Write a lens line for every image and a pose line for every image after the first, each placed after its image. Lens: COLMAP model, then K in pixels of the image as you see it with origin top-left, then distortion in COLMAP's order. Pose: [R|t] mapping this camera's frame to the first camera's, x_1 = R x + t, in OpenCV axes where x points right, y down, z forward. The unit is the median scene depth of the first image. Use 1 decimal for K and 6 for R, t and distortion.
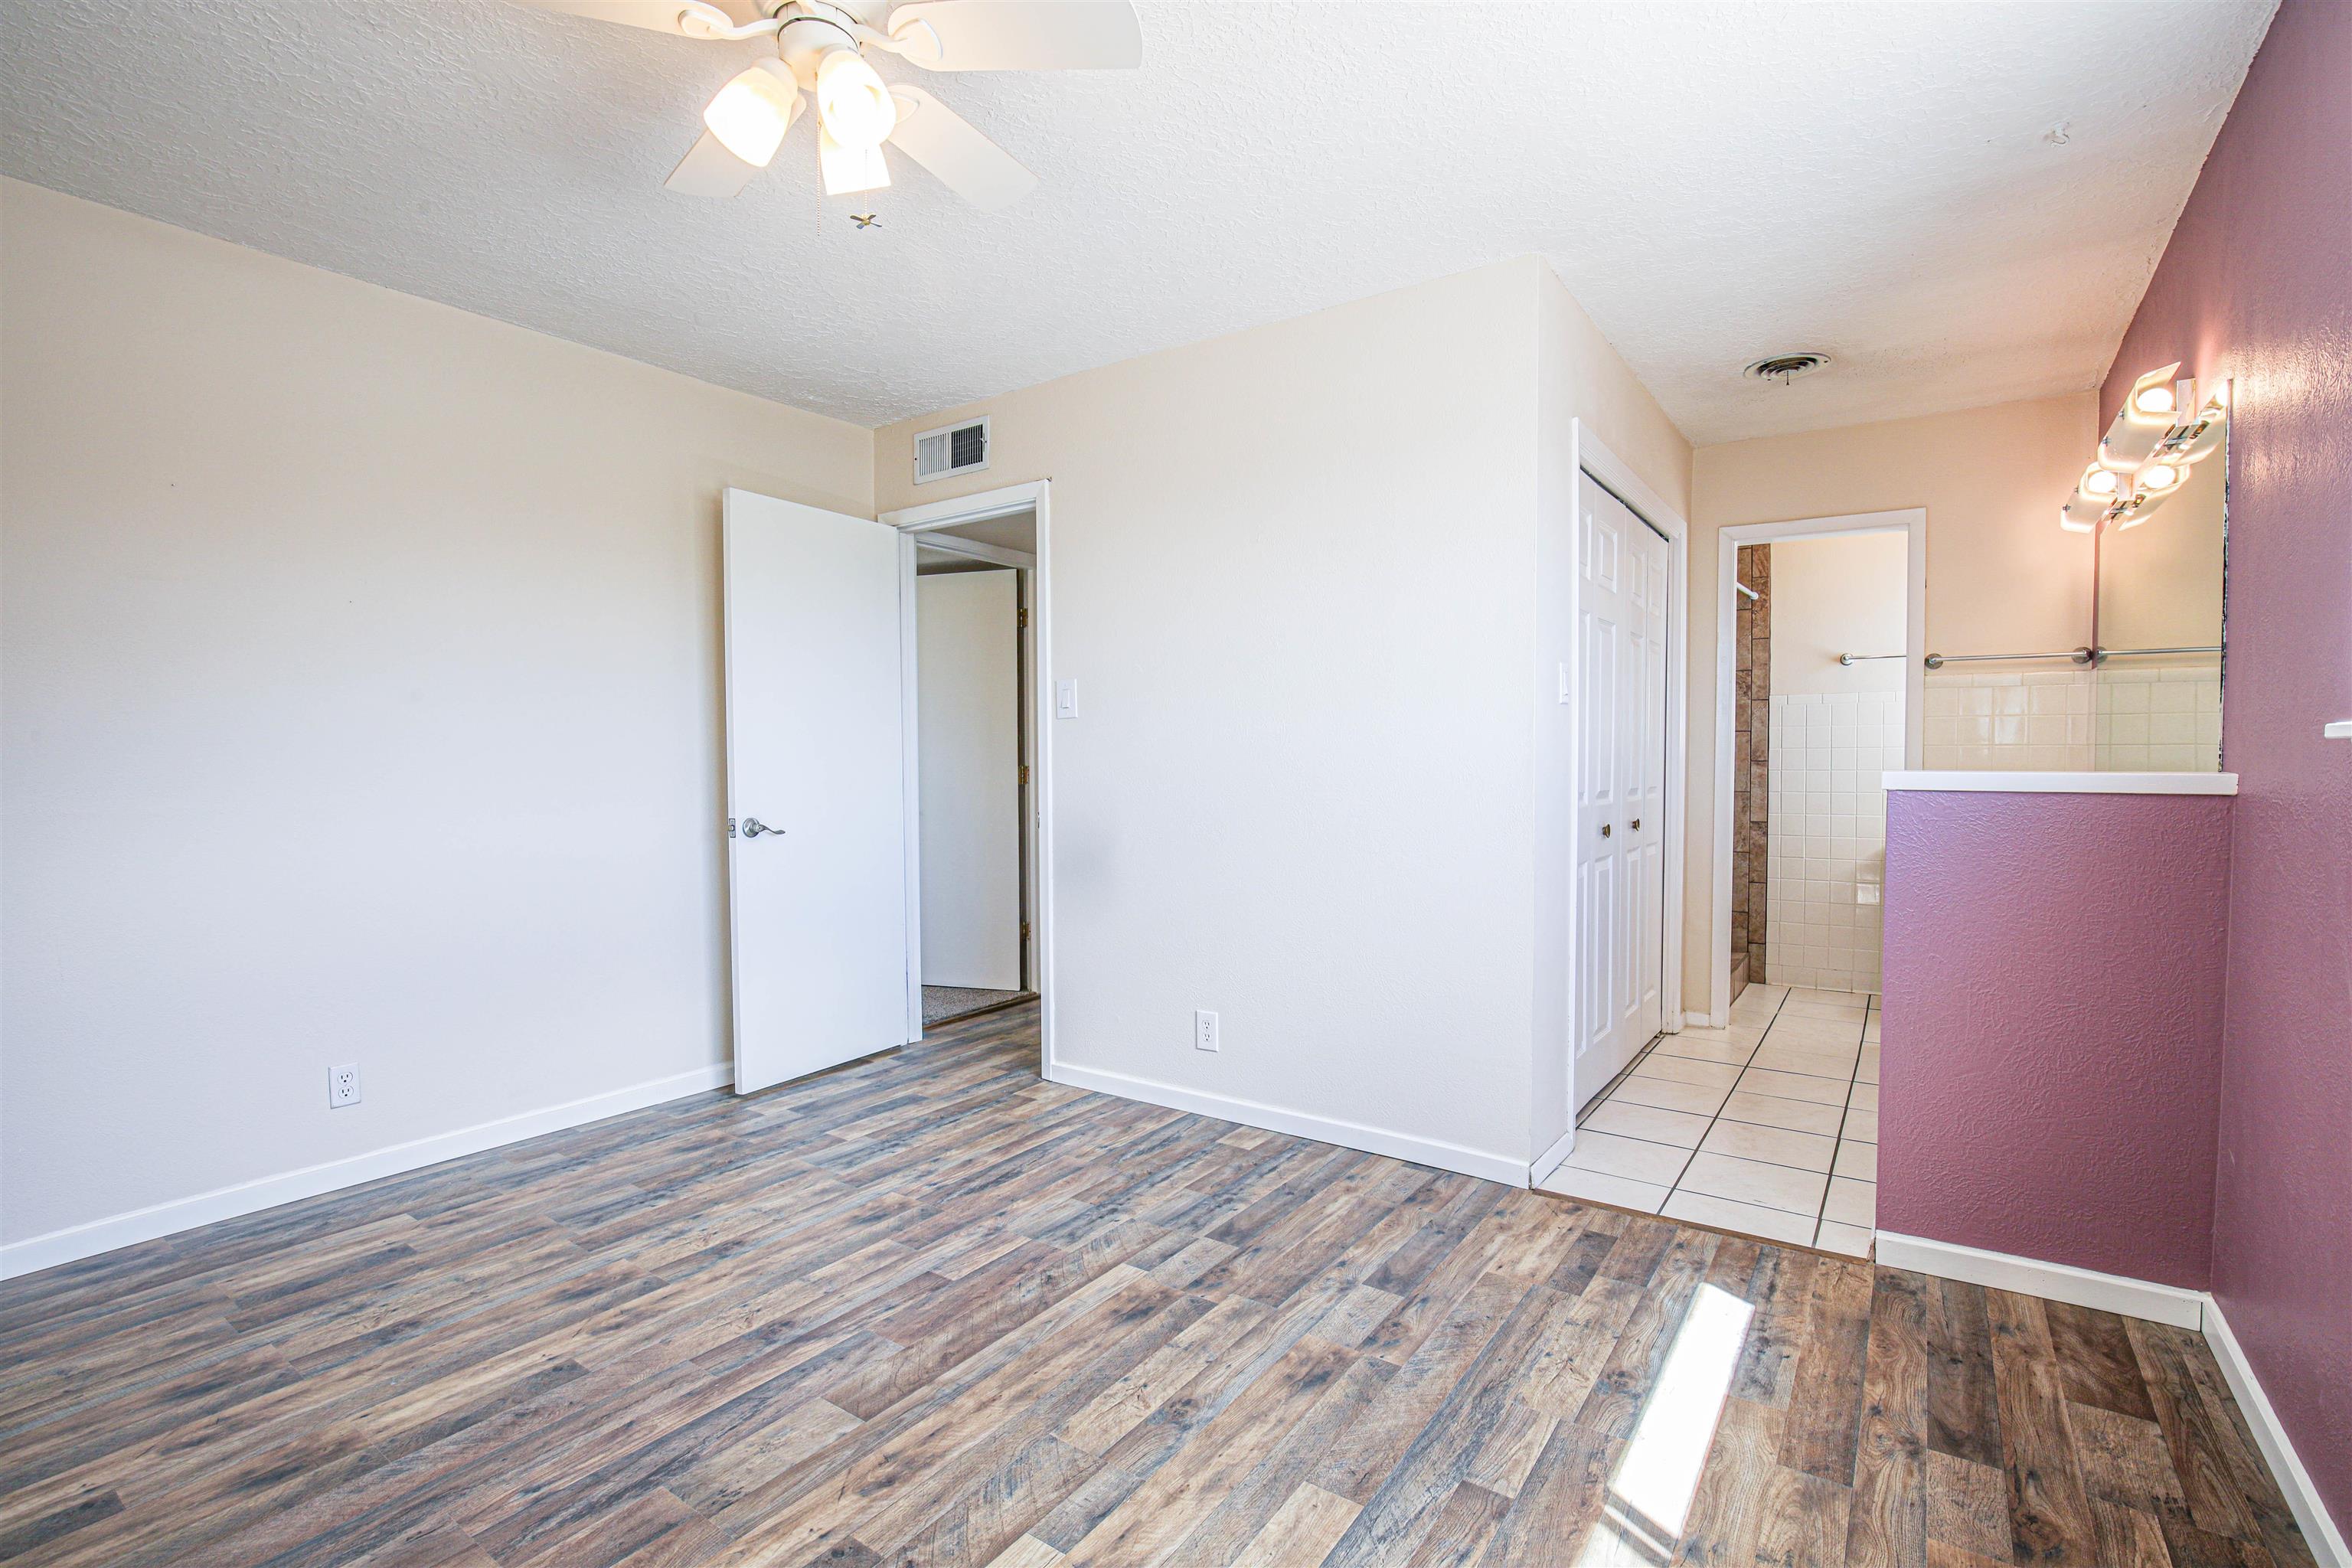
lens RADIAL K [[1079.6, 0, 1174.3], [0, 1079.6, 780.8], [0, 0, 1]] dist [-0.036866, 0.007702]
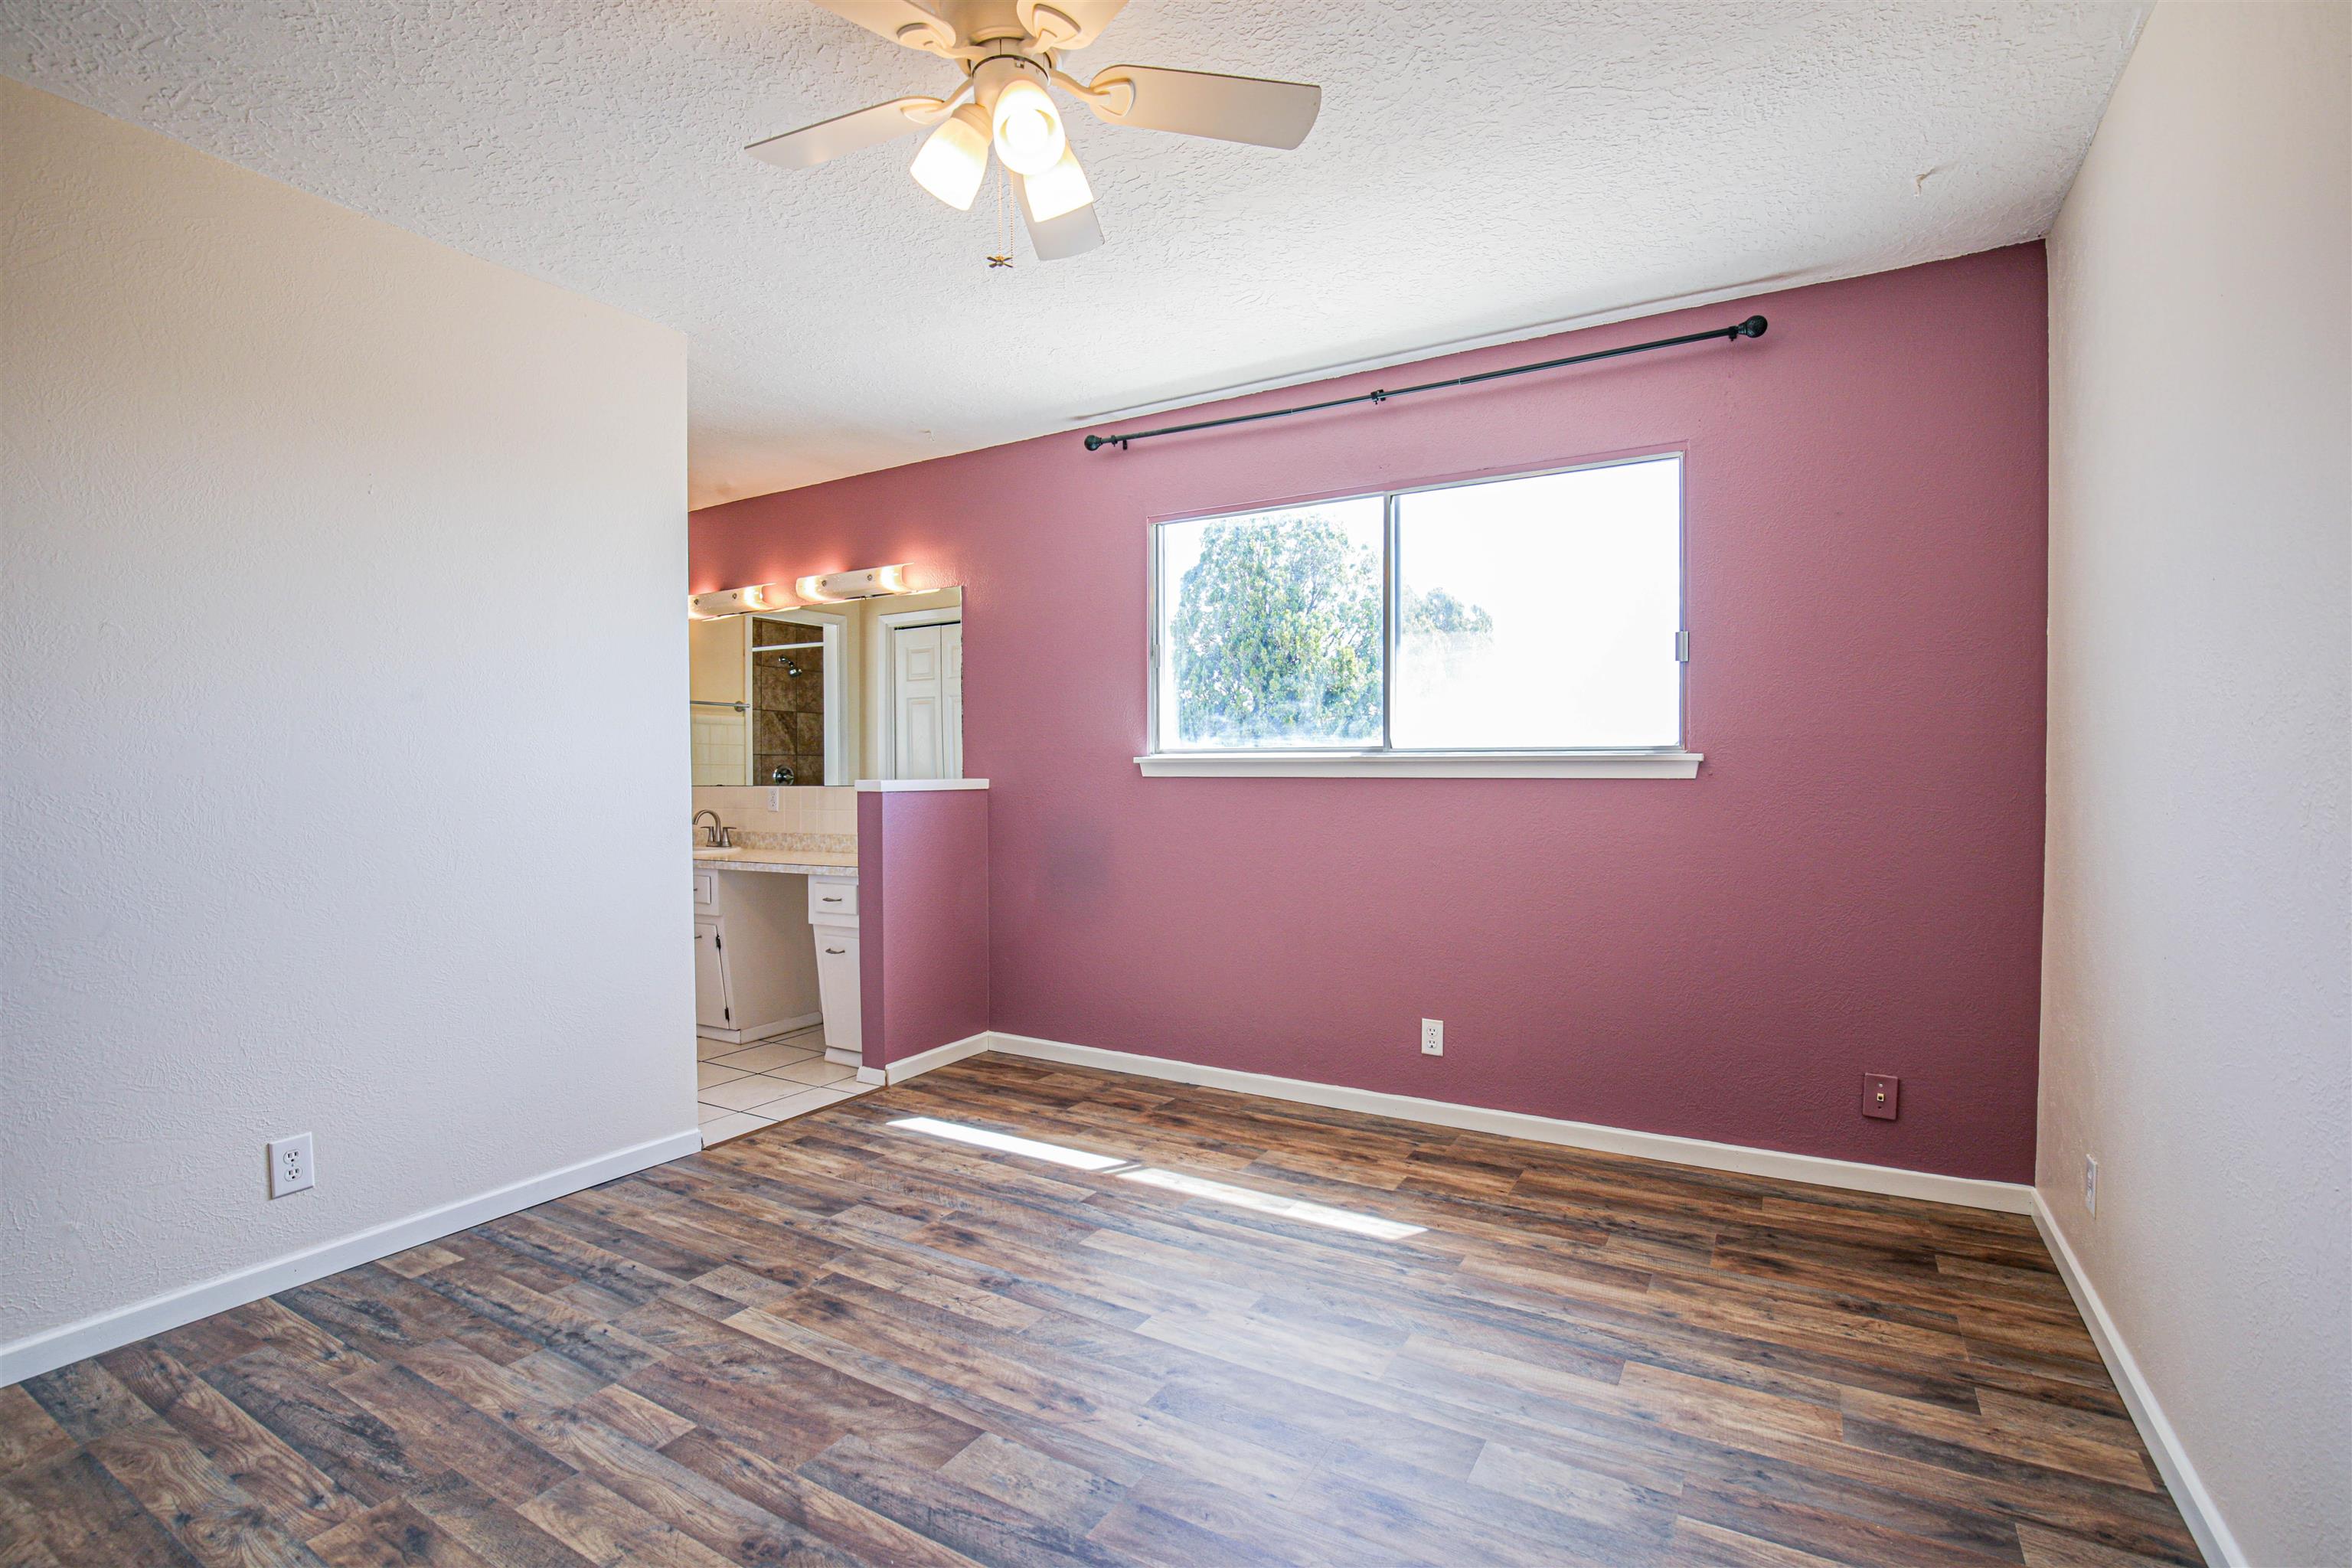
lens RADIAL K [[1077.7, 0, 1179.1], [0, 1077.7, 783.4], [0, 0, 1]] dist [-0.039275, 0.009279]
pose [[-0.082418, -0.010212, 0.996546, -1.028530], [0.028298, 0.999520, 0.012583, -0.013829], [-0.996196, 0.029237, -0.082090, 0.697356]]
